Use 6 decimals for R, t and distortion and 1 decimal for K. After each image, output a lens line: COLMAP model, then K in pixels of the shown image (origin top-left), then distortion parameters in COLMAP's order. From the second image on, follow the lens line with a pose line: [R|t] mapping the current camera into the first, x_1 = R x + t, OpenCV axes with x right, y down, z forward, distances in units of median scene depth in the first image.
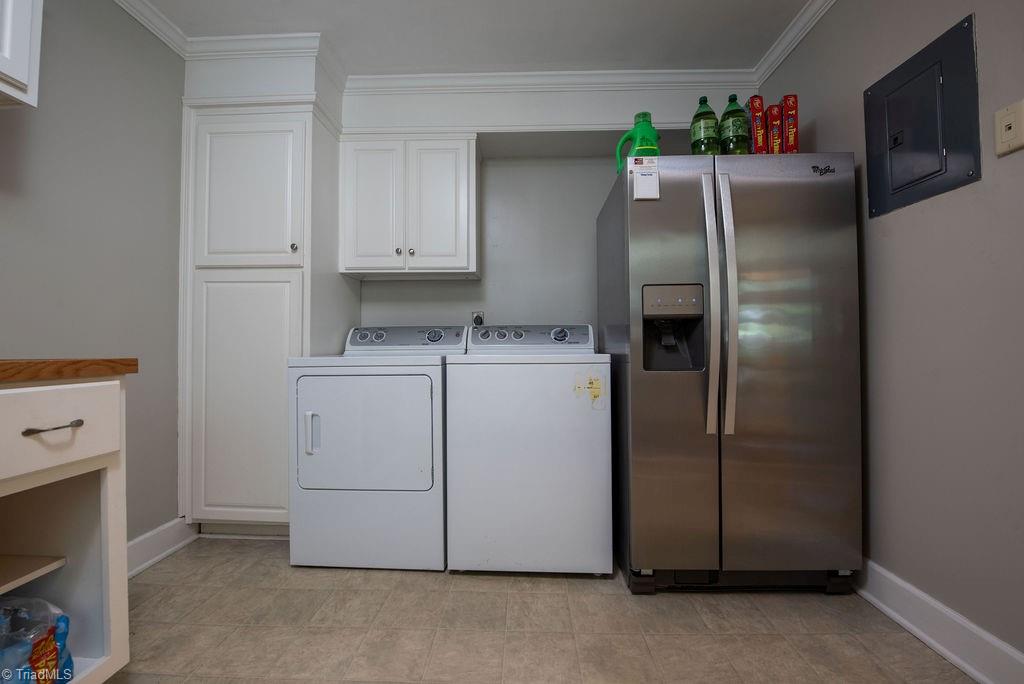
lens RADIAL K [[415.6, 0, 518.8], [0, 415.6, 339.0], [0, 0, 1]] dist [0.000324, -0.002993]
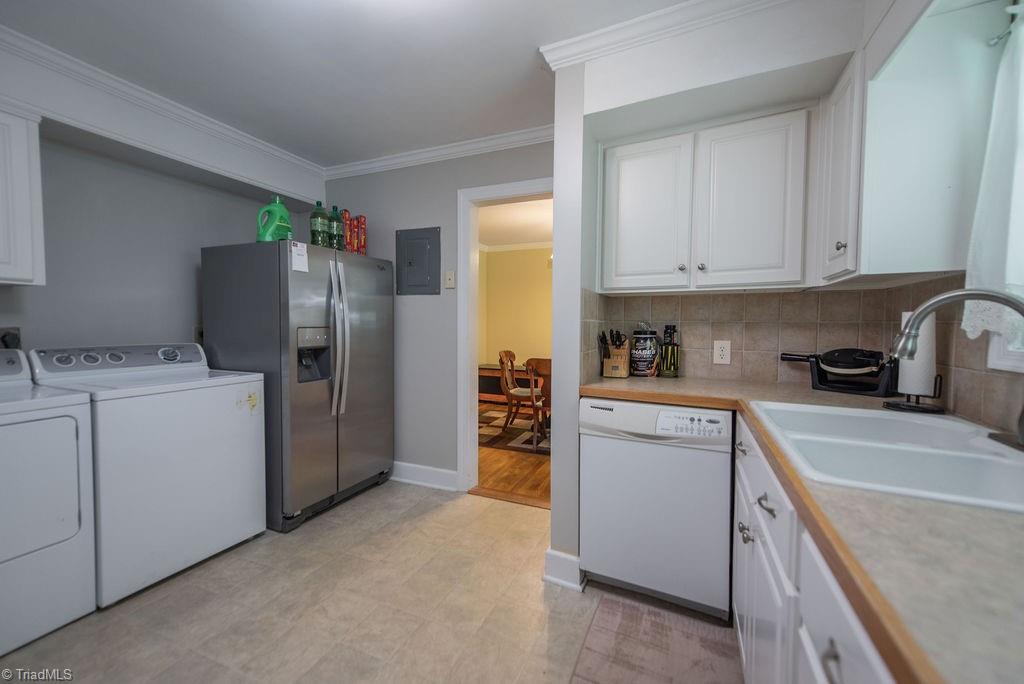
lens RADIAL K [[415.6, 0, 515.5], [0, 415.6, 338.2], [0, 0, 1]] dist [0.000324, -0.002993]
pose [[0.380093, -0.030543, 0.924444, -0.765709], [-0.023041, 0.998832, 0.042474, -0.166068], [-0.924661, -0.037444, 0.378946, -0.295650]]
